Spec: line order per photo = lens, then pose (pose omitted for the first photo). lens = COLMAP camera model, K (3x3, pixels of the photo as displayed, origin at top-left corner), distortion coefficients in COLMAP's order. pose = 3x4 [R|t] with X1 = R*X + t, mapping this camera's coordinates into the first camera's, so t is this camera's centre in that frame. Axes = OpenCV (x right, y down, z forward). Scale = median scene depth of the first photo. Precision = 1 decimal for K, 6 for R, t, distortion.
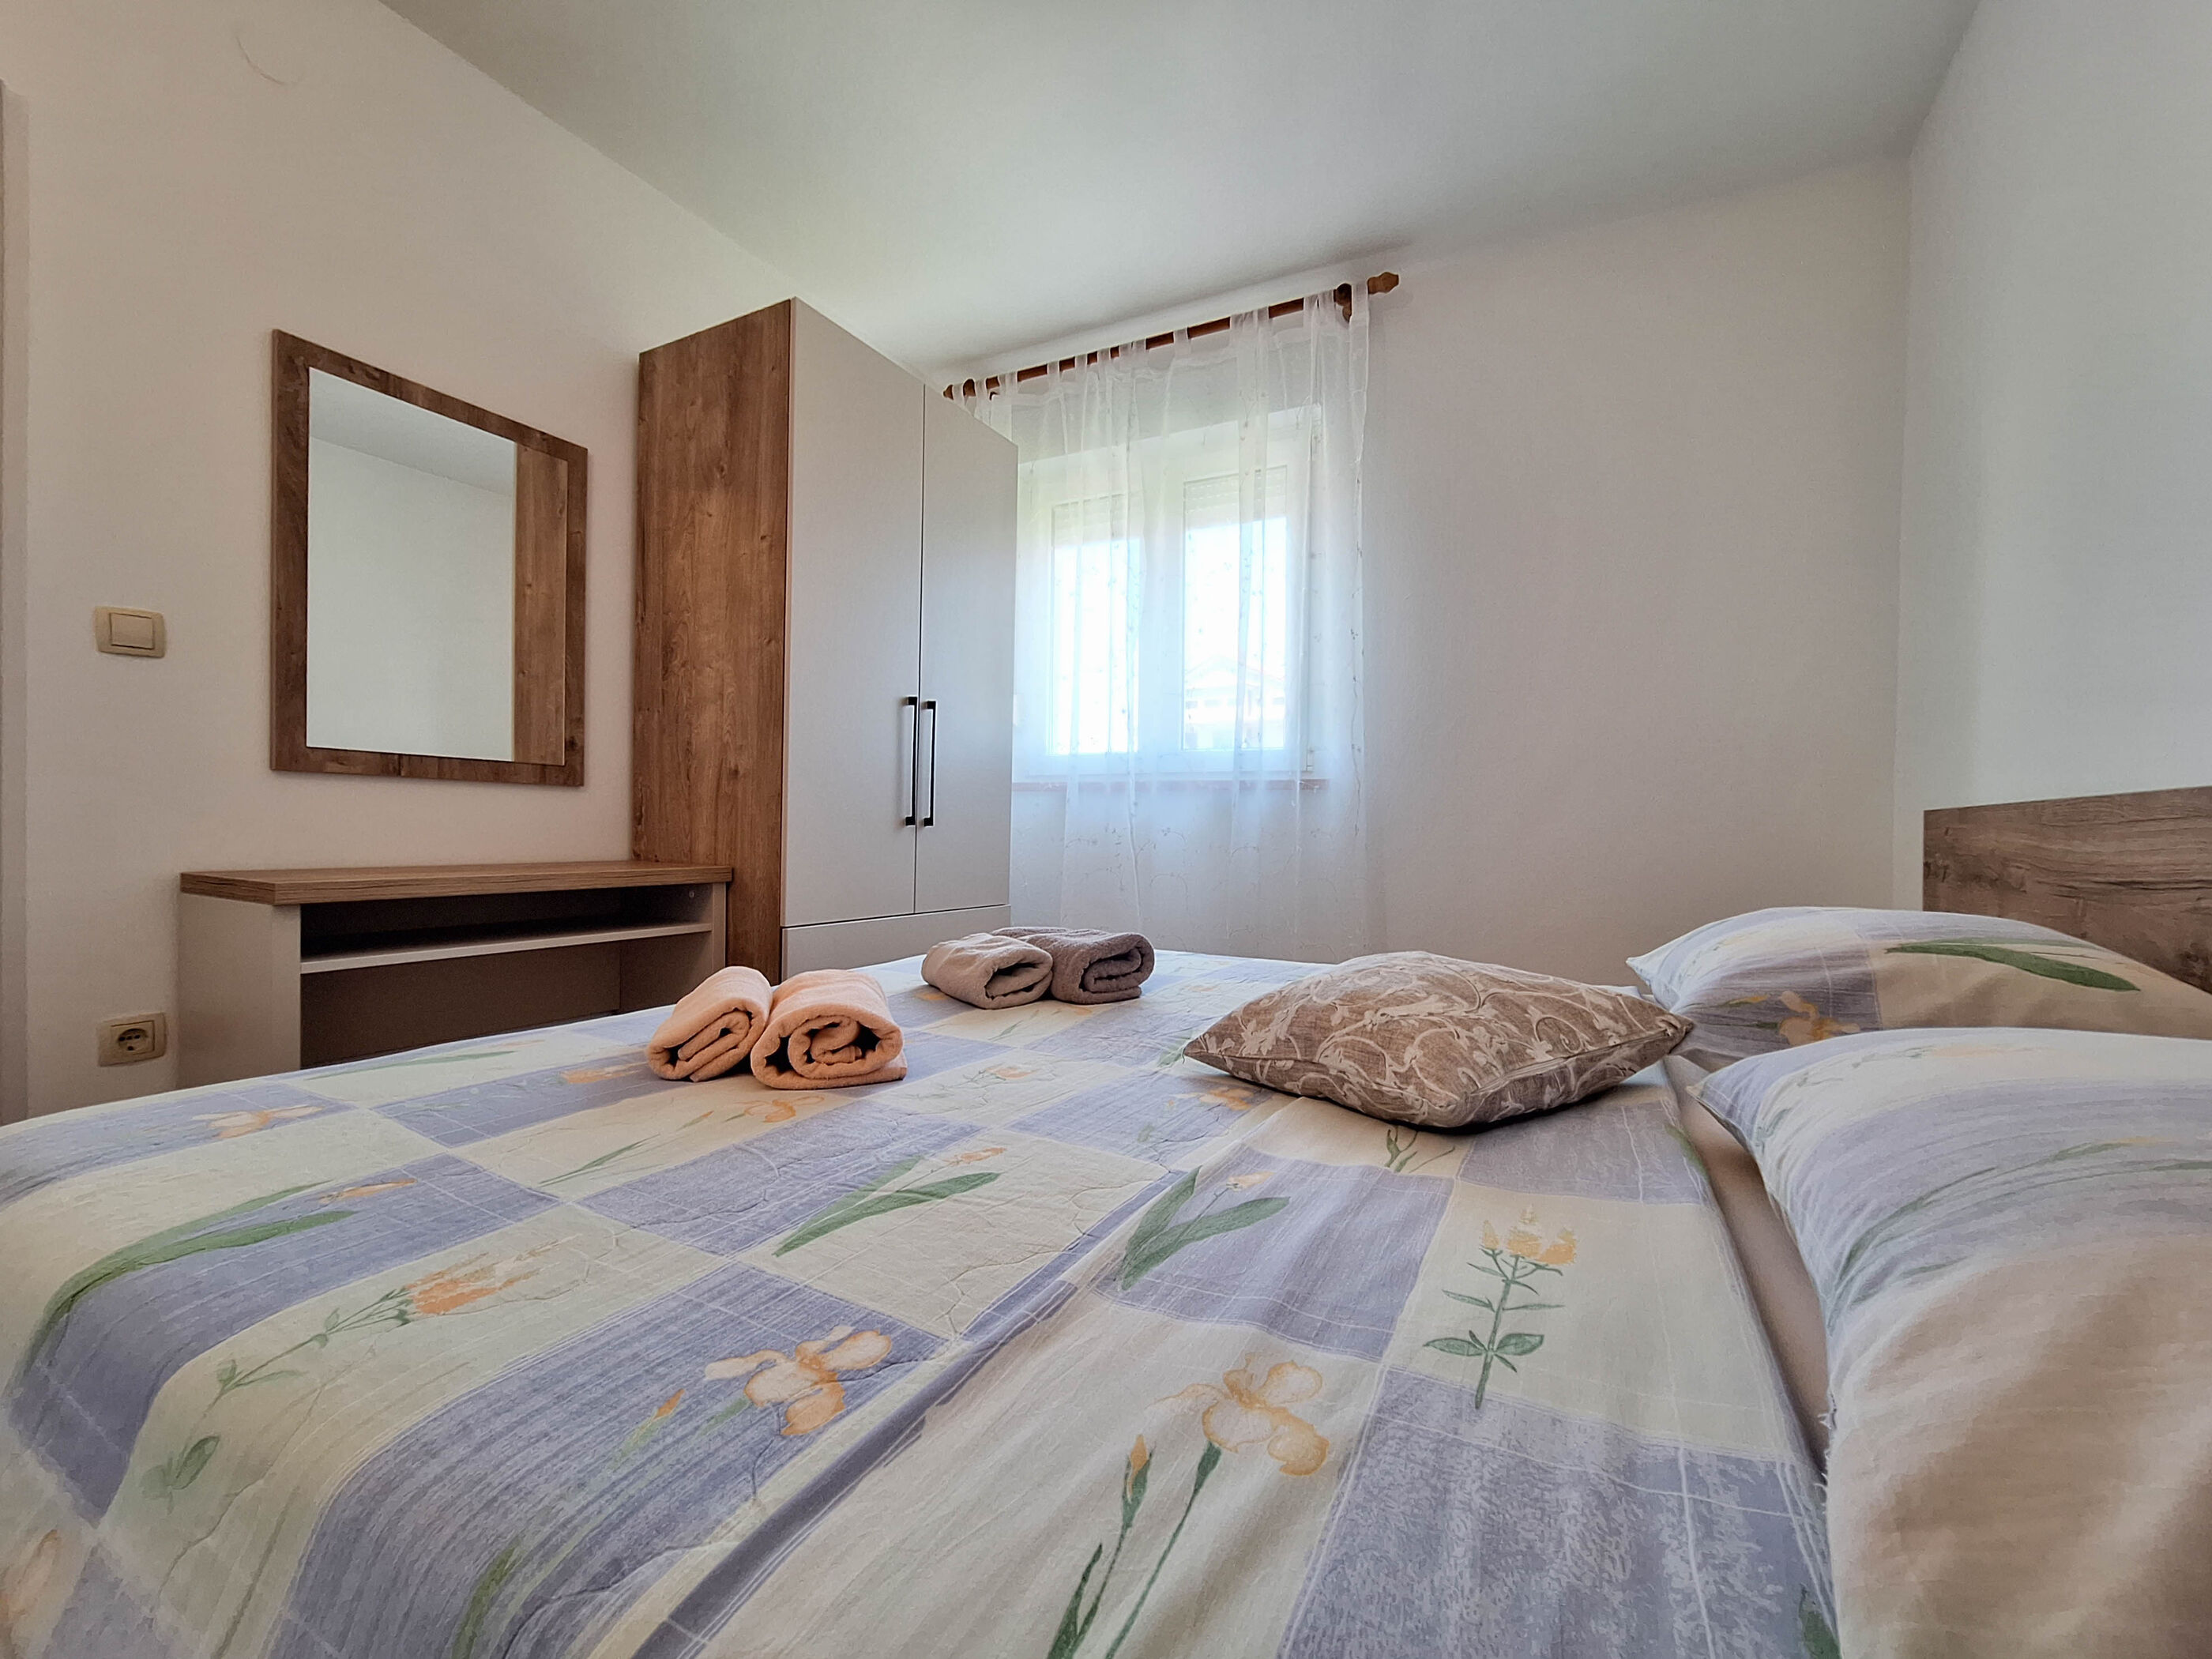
lens RADIAL K [[889.5, 0, 1129.7], [0, 889.5, 844.7], [0, 0, 1]] dist [-0.002735, 0.000899]
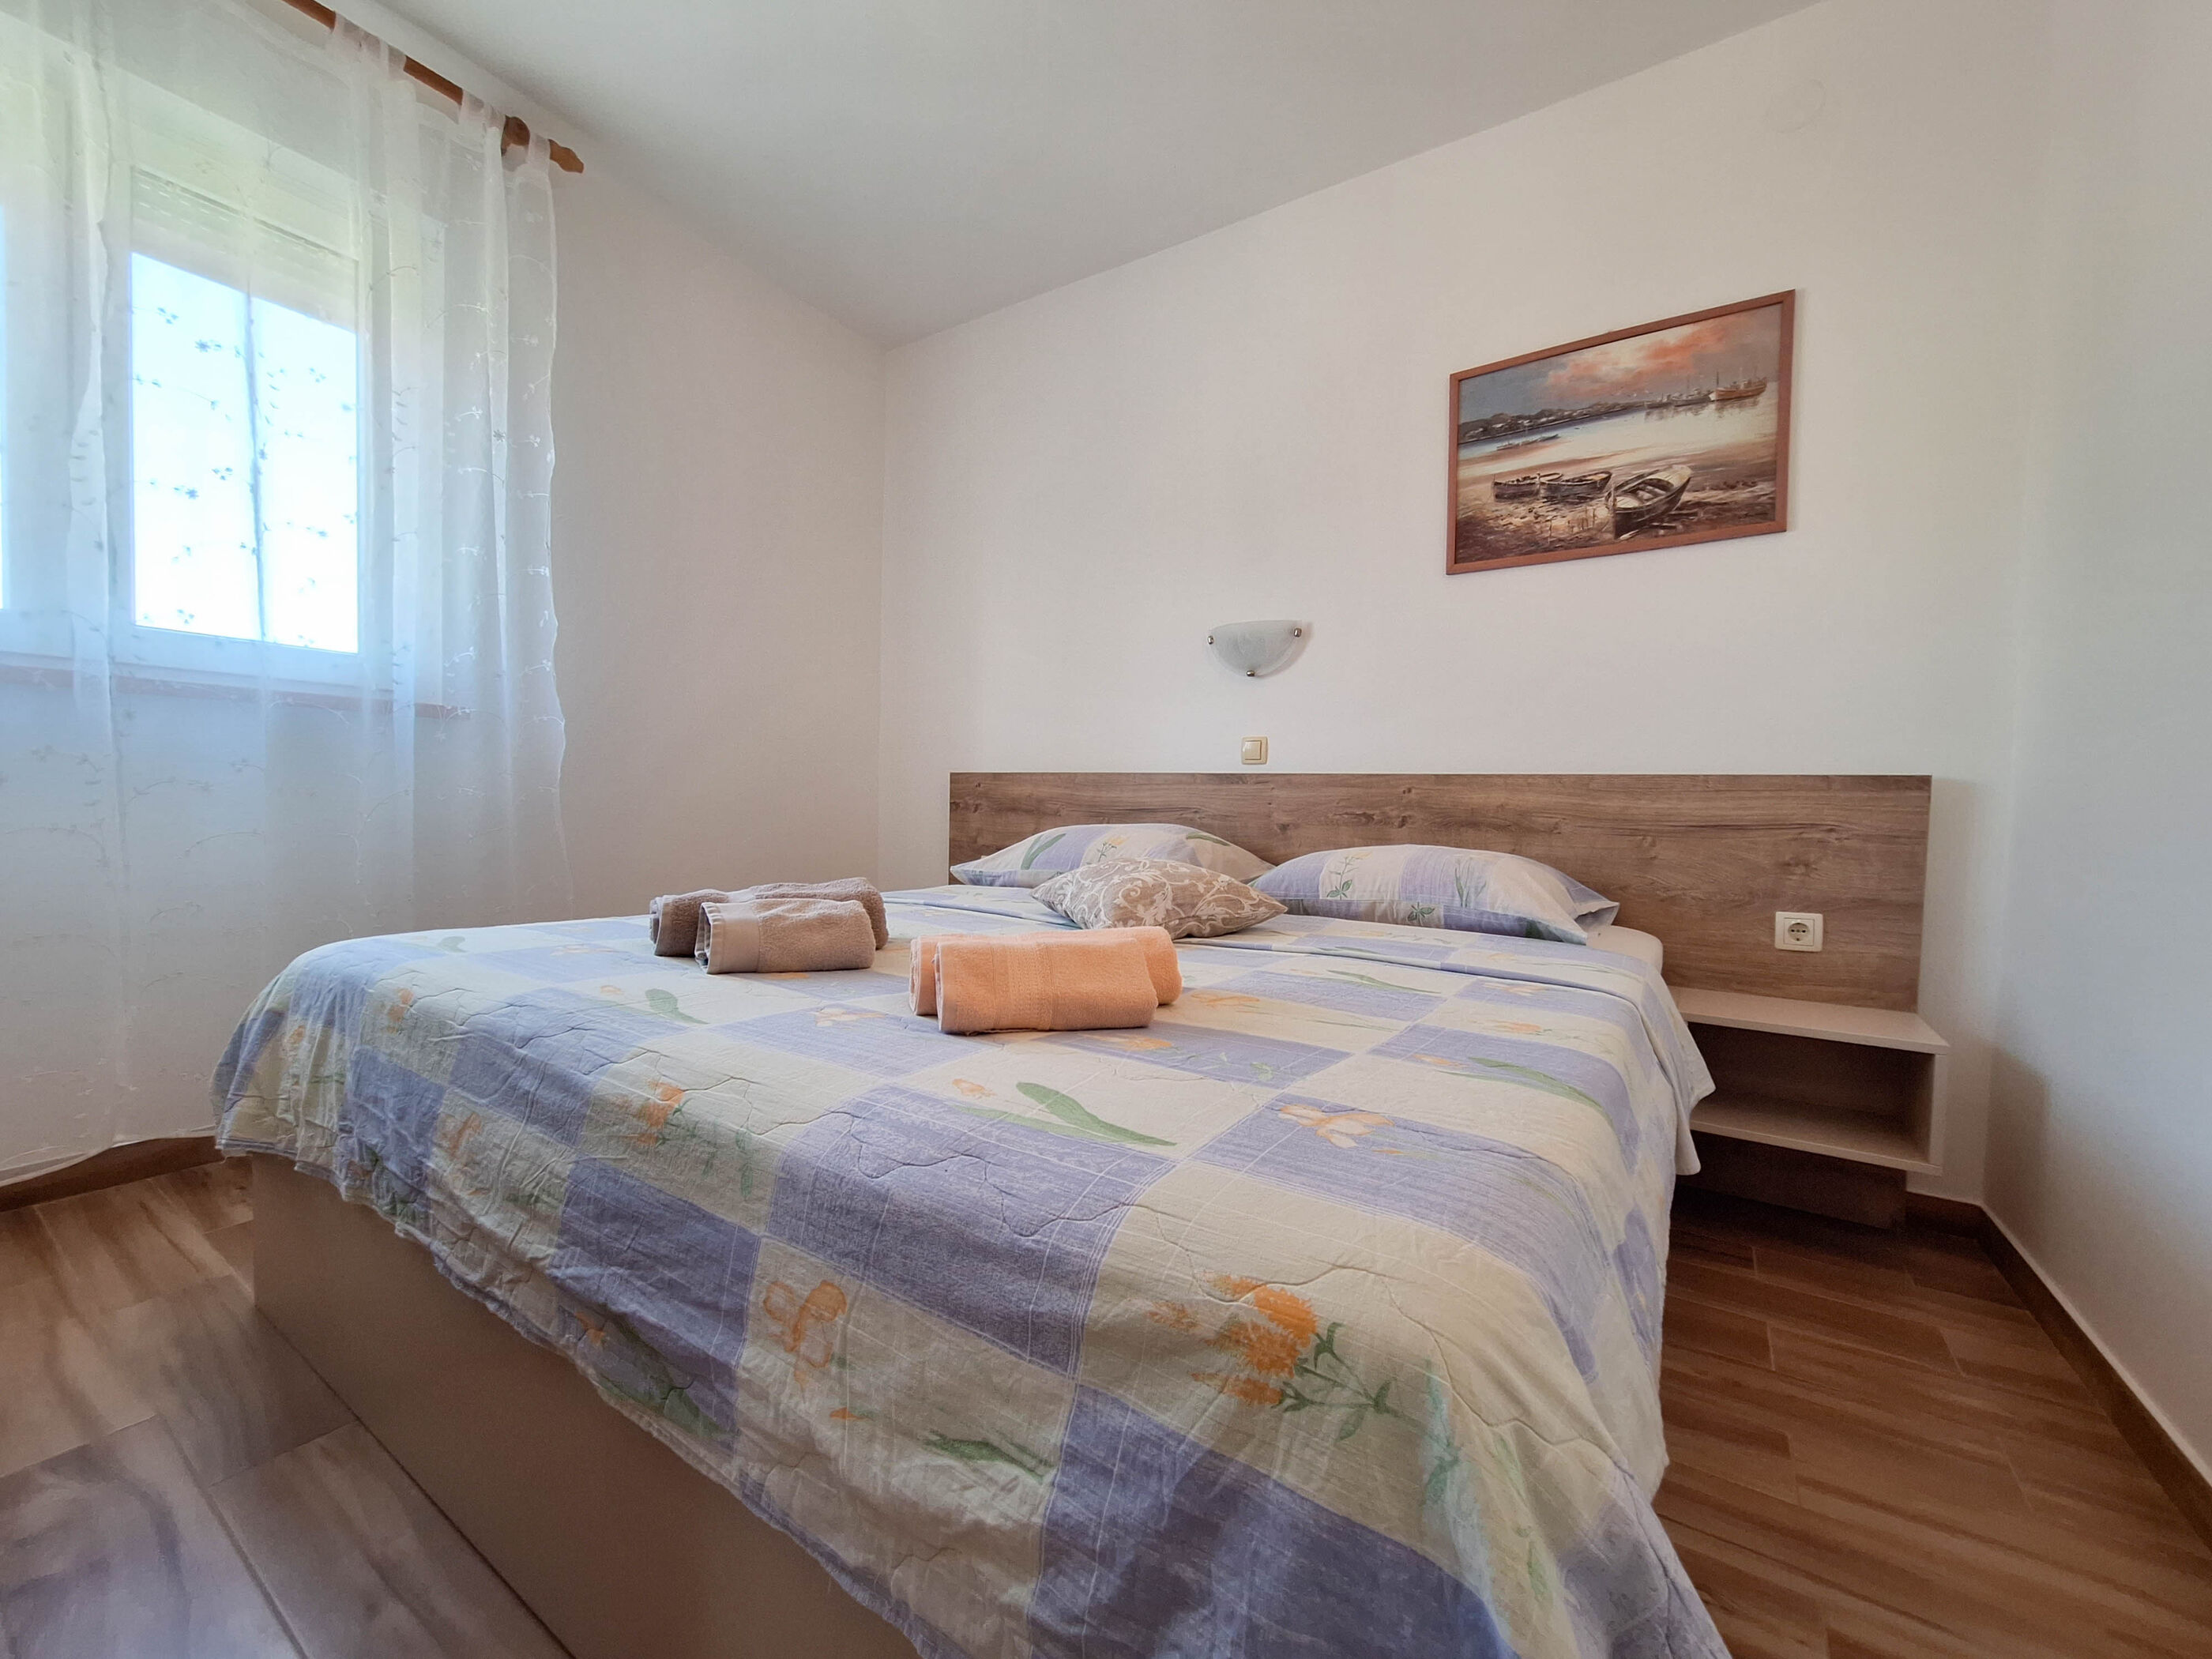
lens RADIAL K [[889.5, 0, 1098.5], [0, 889.5, 827.7], [0, 0, 1]] dist [-0.002735, 0.000899]
pose [[0.107046, -0.039985, 0.993450, -0.876307], [-0.019232, 0.998921, 0.042277, -0.007124], [-0.994068, -0.023632, 0.106162, 0.535339]]
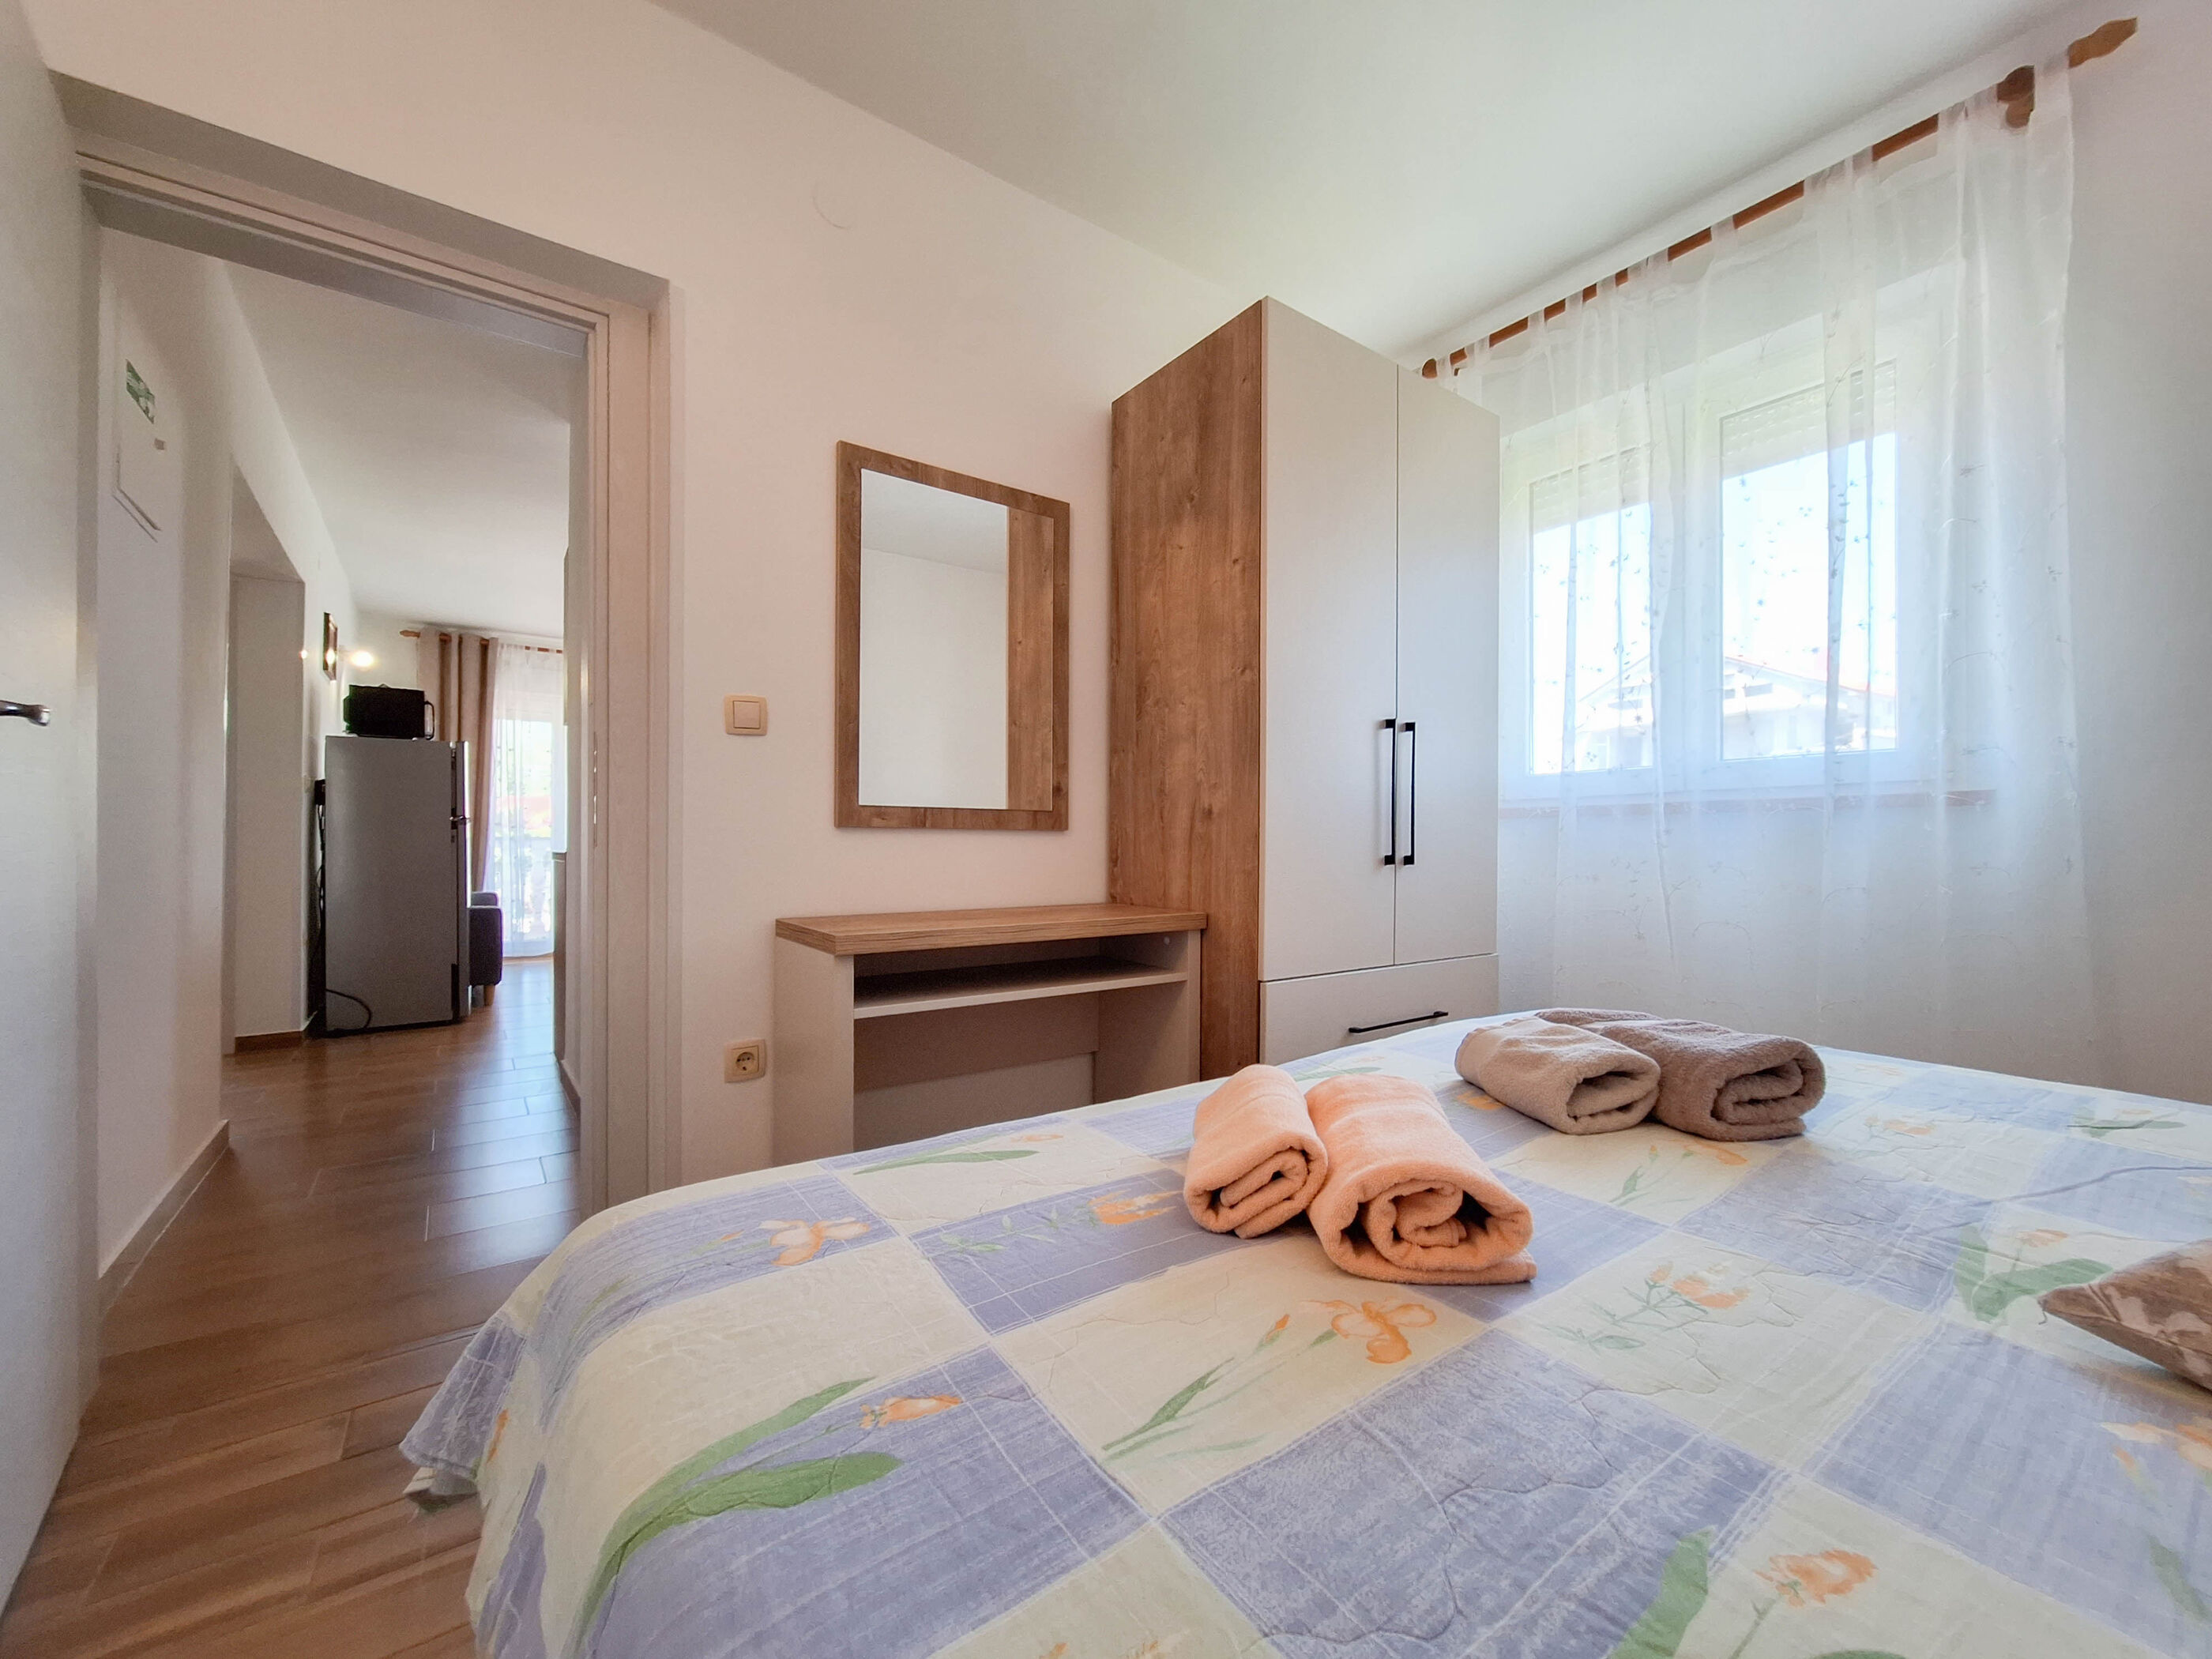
lens RADIAL K [[889.5, 0, 1130.1], [0, 889.5, 840.7], [0, 0, 1]] dist [-0.002735, 0.000899]
pose [[0.898103, -0.018534, -0.439395, -0.131844], [0.006555, 0.999565, -0.028763, -0.031598], [0.439737, 0.022952, 0.897833, 0.147673]]
